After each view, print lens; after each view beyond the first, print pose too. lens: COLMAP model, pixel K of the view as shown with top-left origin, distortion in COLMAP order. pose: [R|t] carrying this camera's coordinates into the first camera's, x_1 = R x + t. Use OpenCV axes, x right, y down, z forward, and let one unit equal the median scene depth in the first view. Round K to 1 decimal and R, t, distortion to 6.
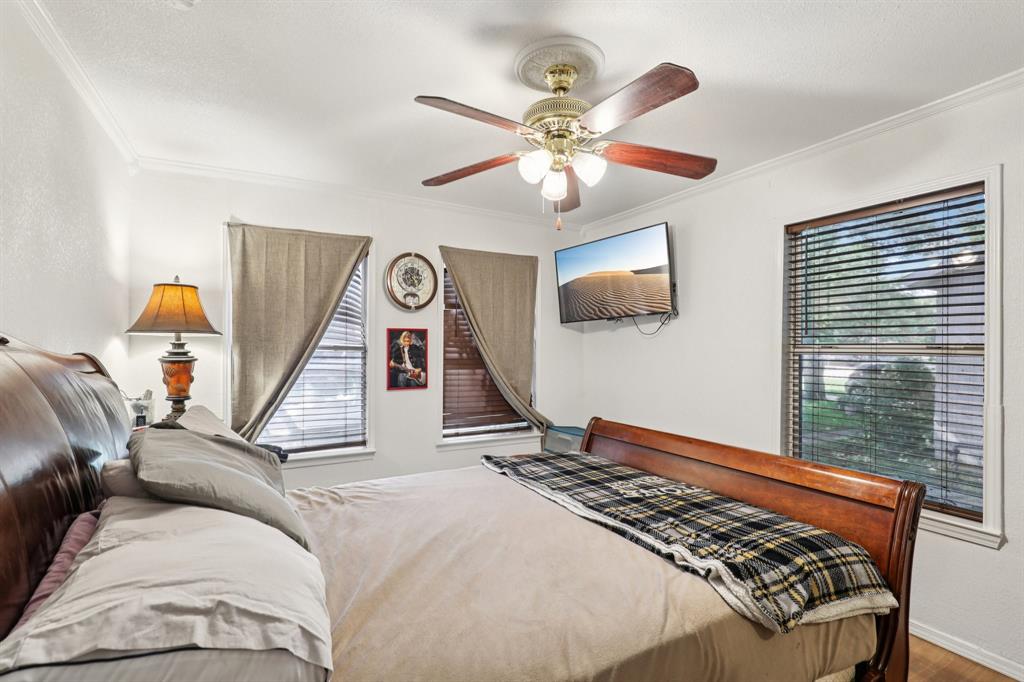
lens RADIAL K [[467.4, 0, 512.0], [0, 467.4, 341.0], [0, 0, 1]] dist [-0.001837, -0.000200]
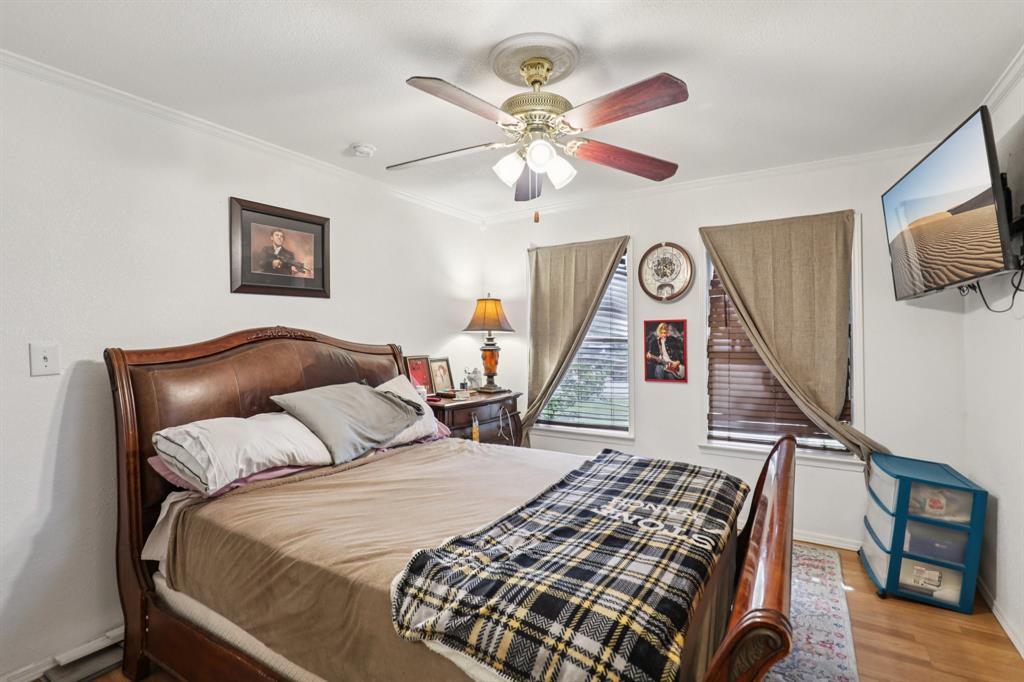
lens RADIAL K [[474.3, 0, 511.3], [0, 474.3, 330.2], [0, 0, 1]] dist [0.000625, 0.000048]
pose [[0.498438, -0.024761, -0.866572, 0.523248], [0.018647, 0.999667, -0.017838, 0.007072], [0.866725, -0.007268, 0.498734, 0.241636]]
